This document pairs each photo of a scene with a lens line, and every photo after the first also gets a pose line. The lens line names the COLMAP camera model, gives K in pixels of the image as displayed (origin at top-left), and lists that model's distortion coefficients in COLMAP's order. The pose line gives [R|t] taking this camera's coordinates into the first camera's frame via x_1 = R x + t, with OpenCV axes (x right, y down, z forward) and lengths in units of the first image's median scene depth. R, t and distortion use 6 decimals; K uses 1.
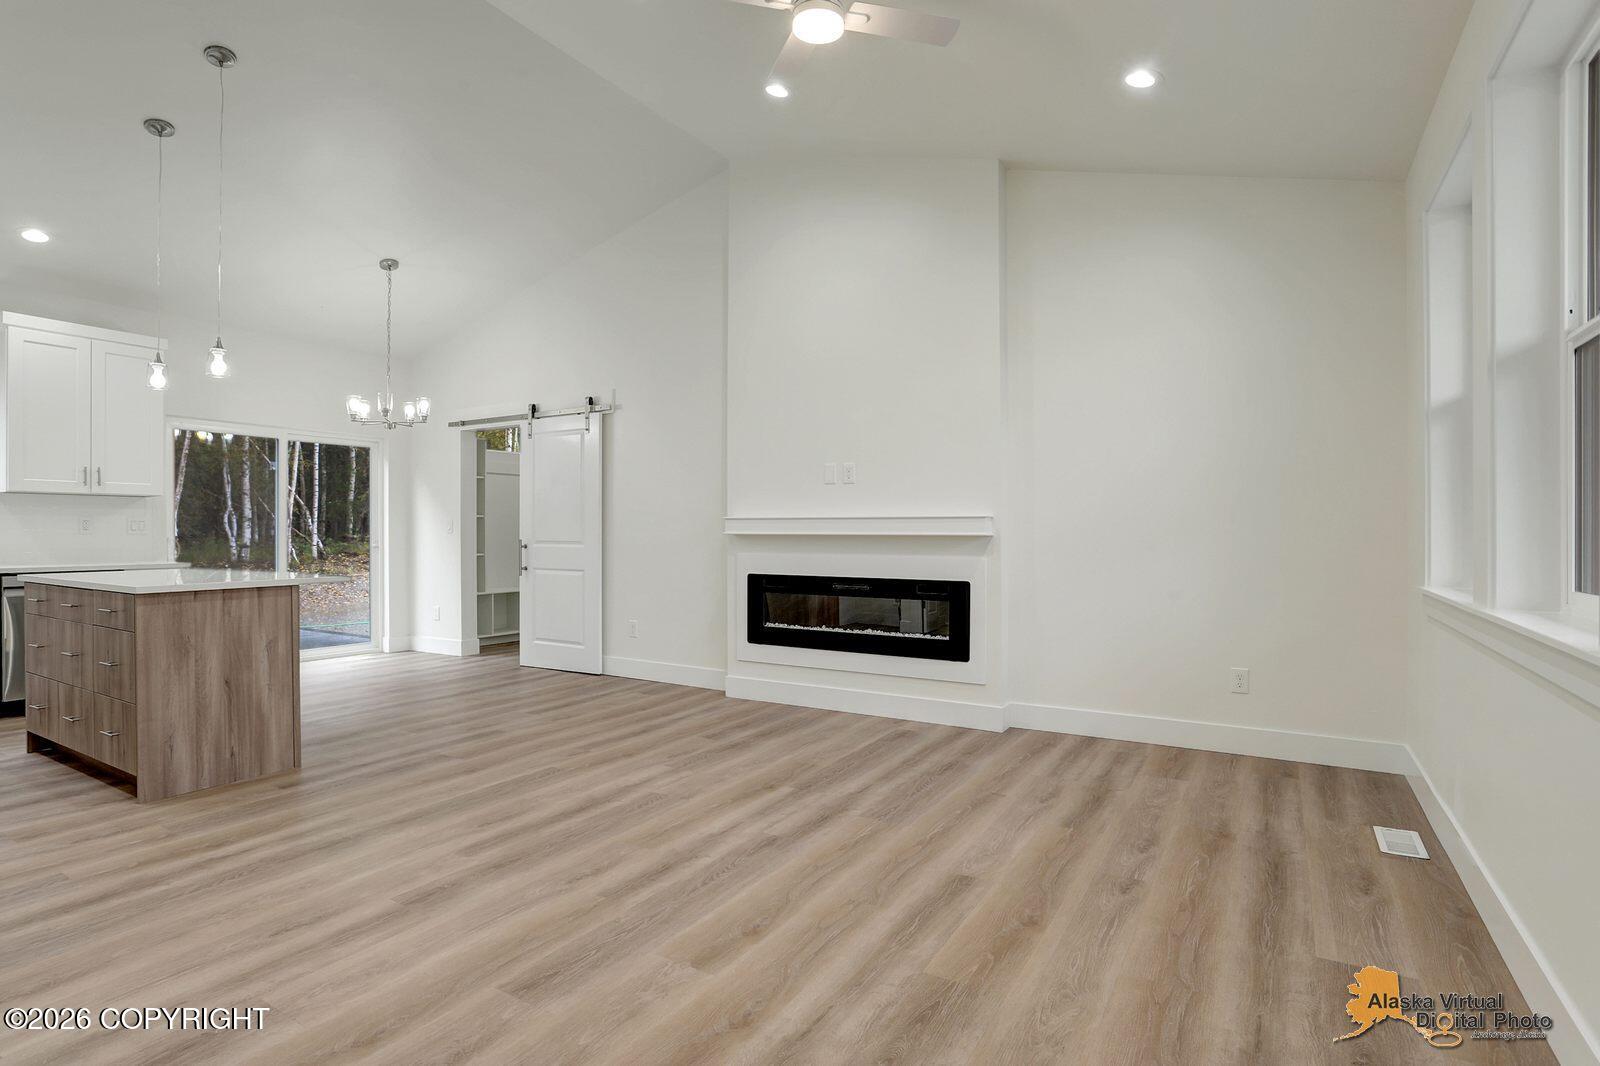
lens RADIAL K [[810.5, 0, 800.0], [0, 810.5, 533.0], [0, 0, 1]] dist [-0.082950, 0.039944]
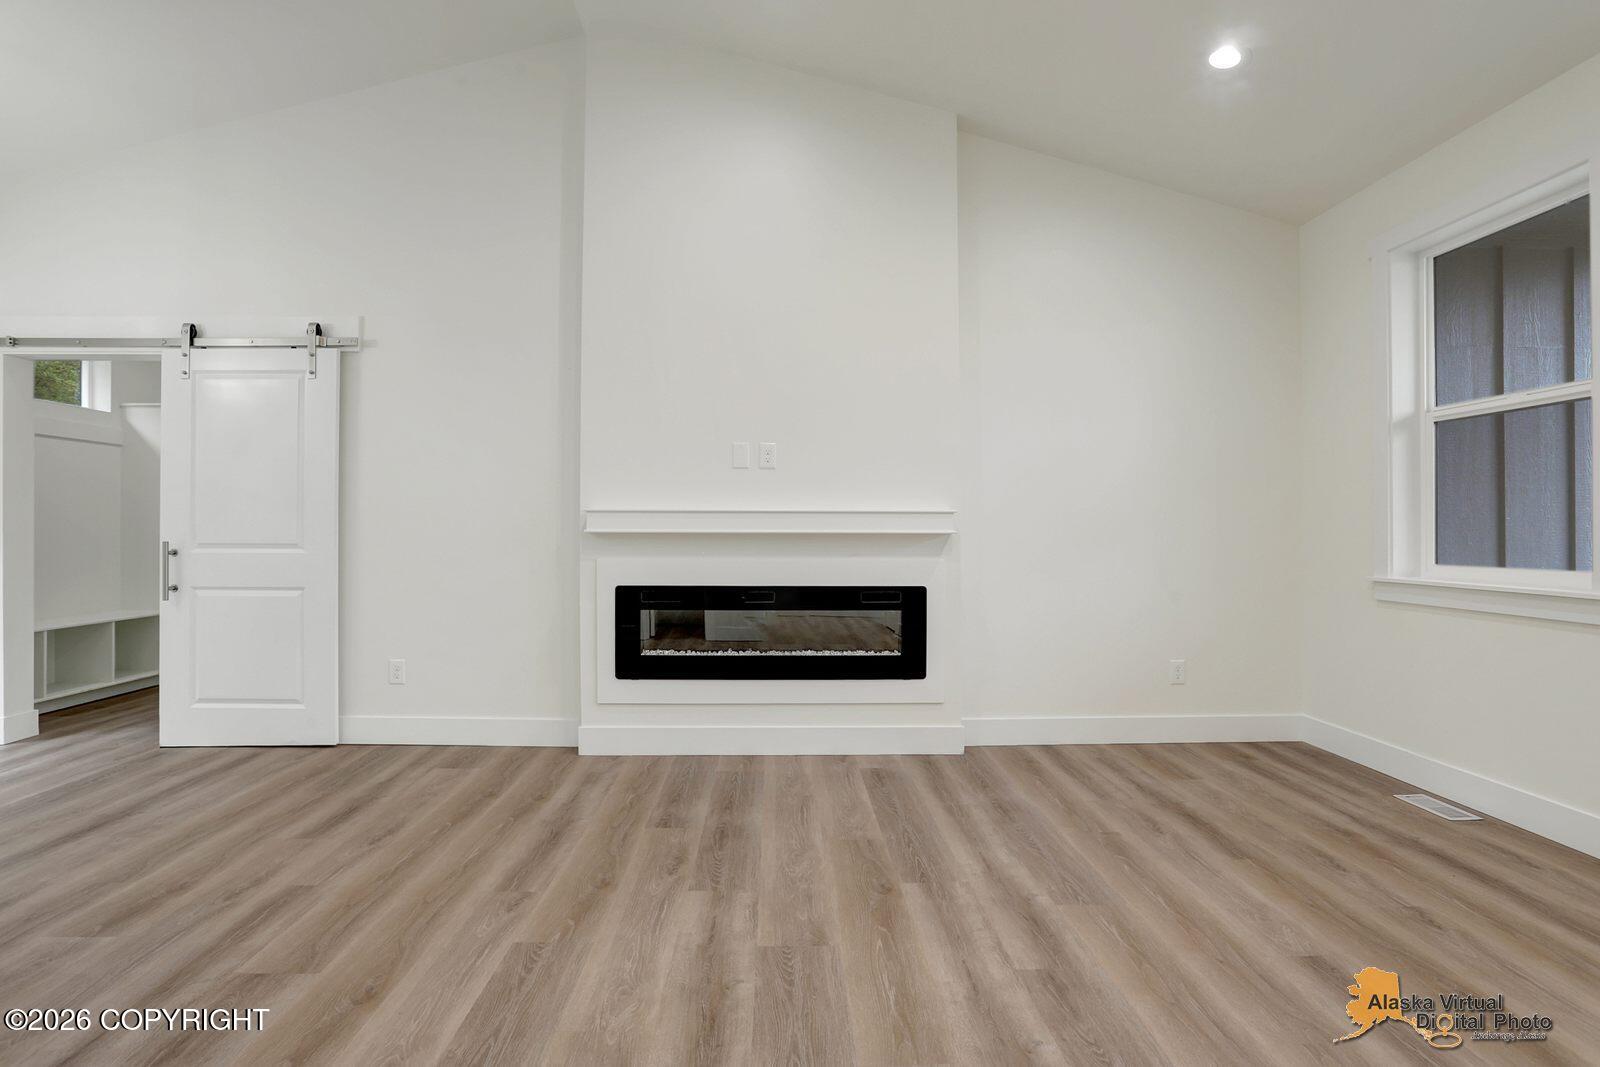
lens RADIAL K [[789.1, 0, 796.8], [0, 789.1, 526.8], [0, 0, 1]] dist [-0.071836, 0.028894]
pose [[0.842833, 0.001251, 0.538173, -0.416136], [0.001059, 0.999992, -0.003984, -0.000740], [-0.538174, 0.003928, 0.842825, 0.409207]]
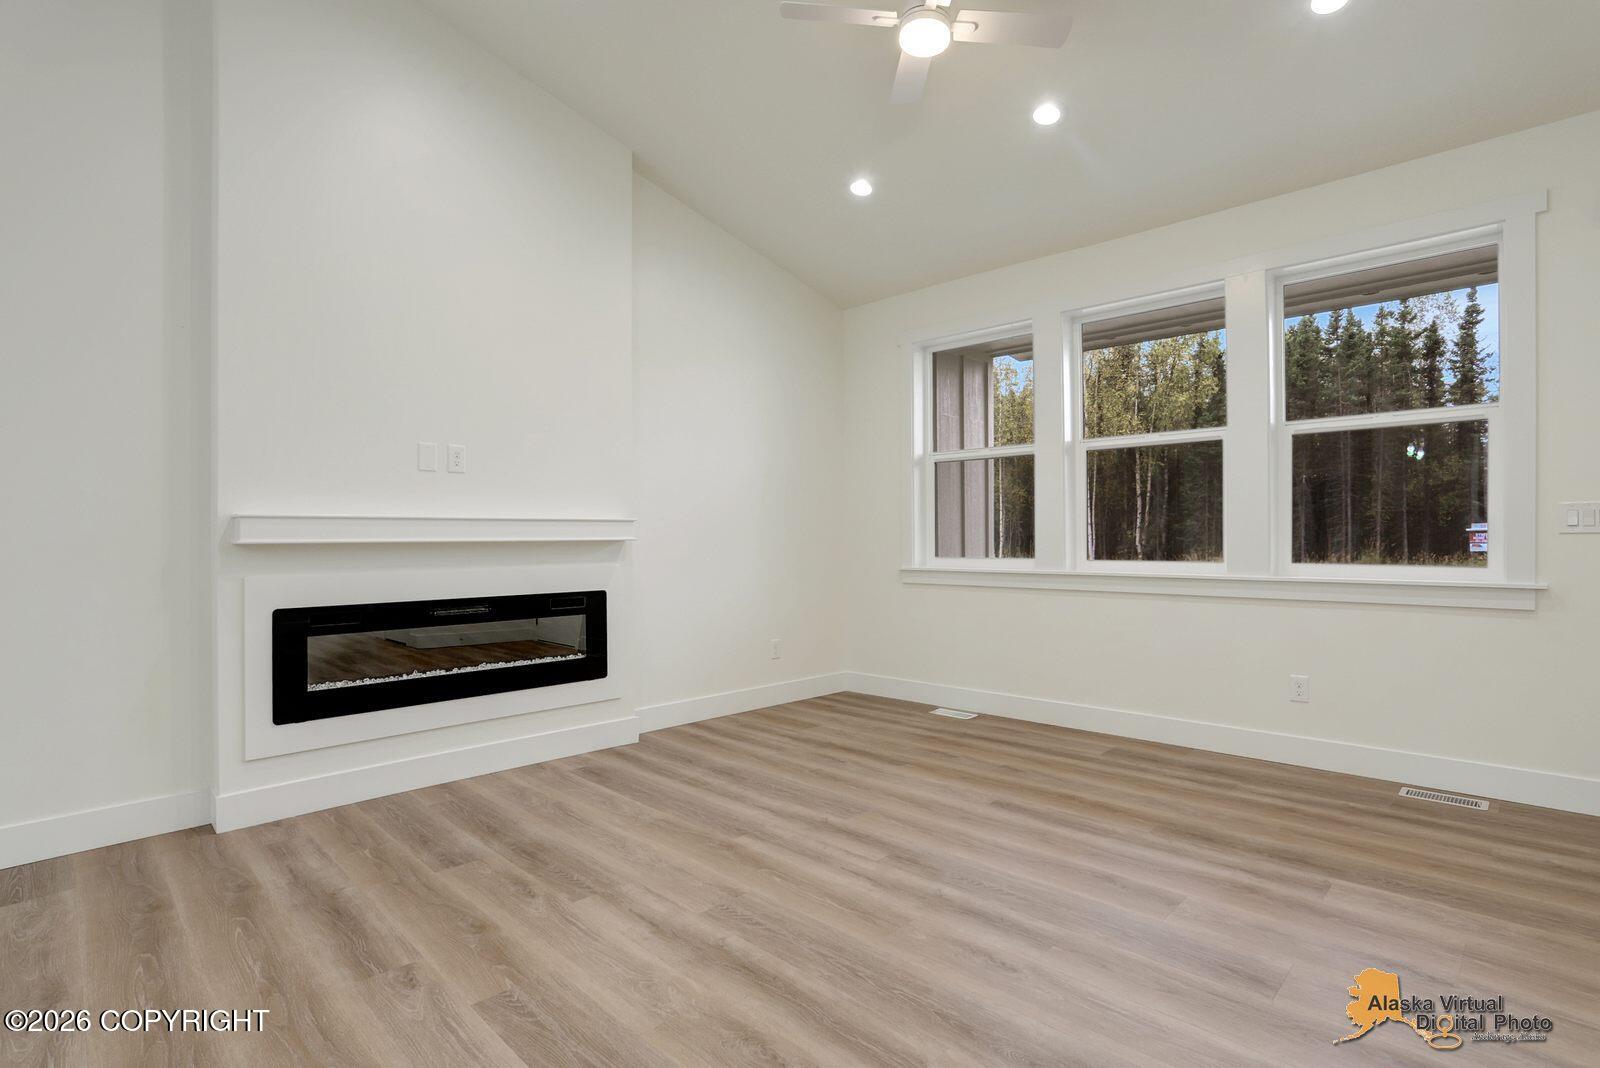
lens RADIAL K [[785.3, 0, 807.8], [0, 785.3, 539.6], [0, 0, 1]] dist [-0.066729, 0.034193]
pose [[0.226701, -0.008072, 0.973931, -0.695748], [0.008623, 0.999943, 0.006281, -0.001601], [-0.973926, 0.006974, 0.226758, 0.651377]]
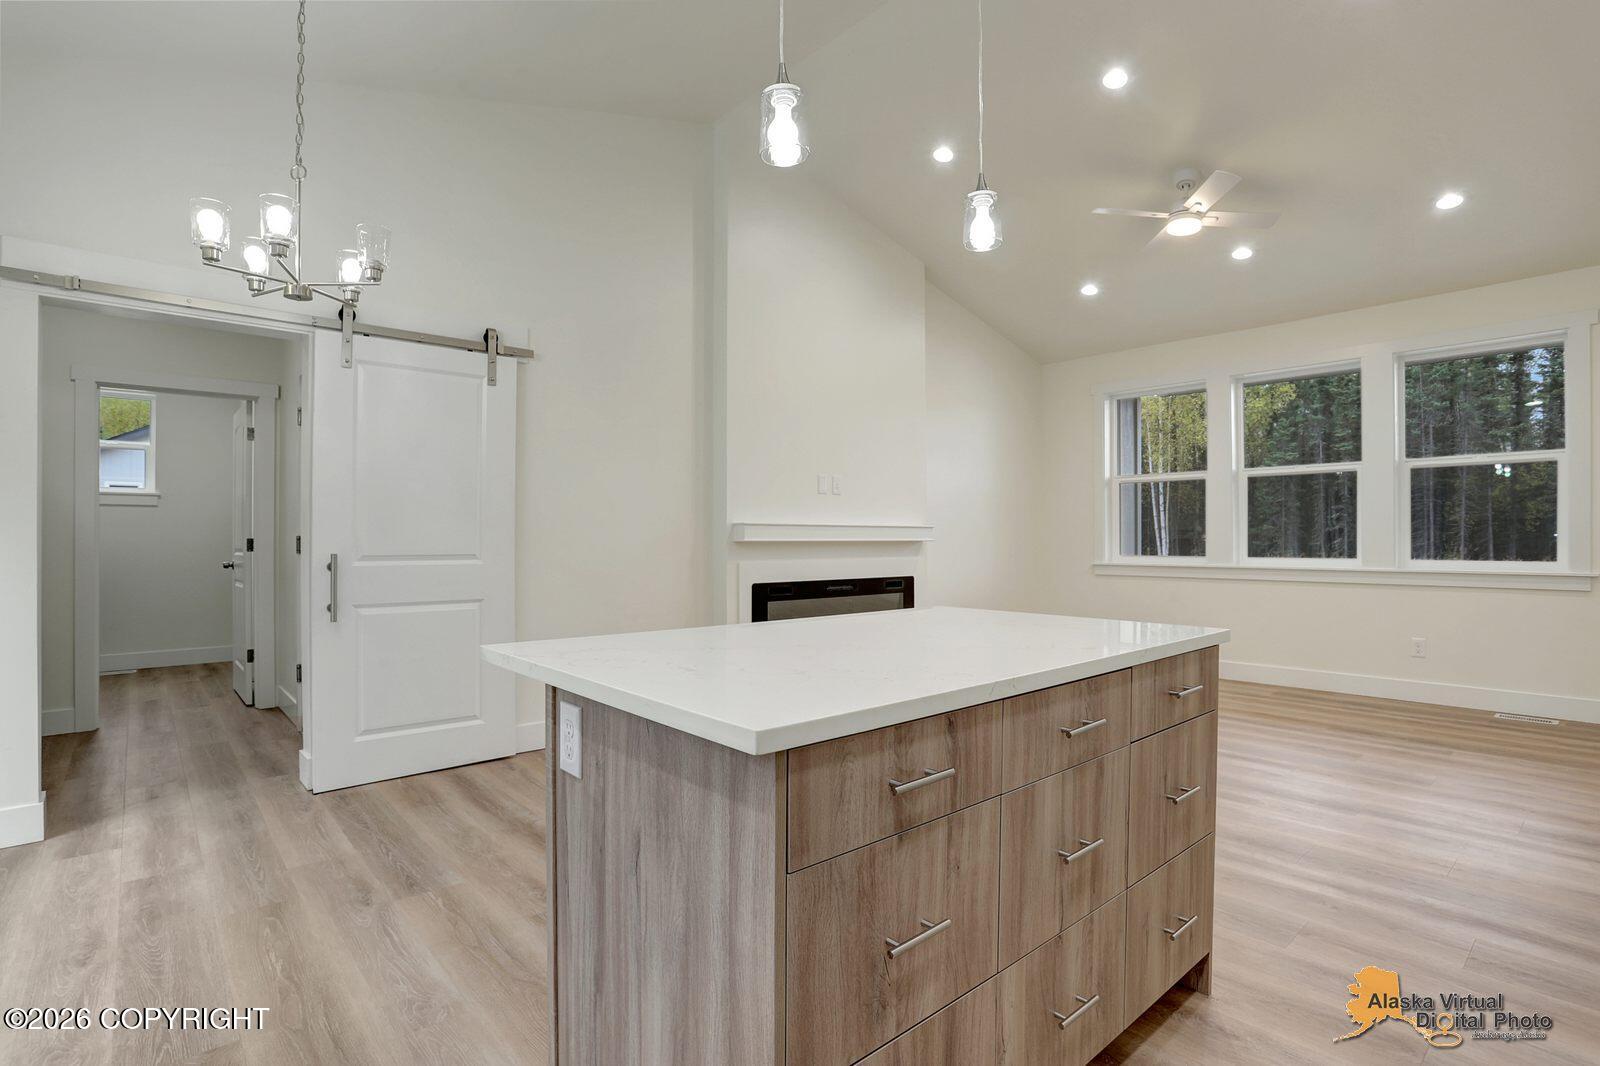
lens RADIAL K [[775.2, 0, 811.9], [0, 775.2, 533.8], [0, 0, 1]] dist [-0.063882, 0.028263]
pose [[0.295701, 0.003057, 0.955276, -1.191699], [0.003243, 0.999986, -0.004204, -0.003909], [-0.955275, 0.004341, 0.295687, 0.891667]]
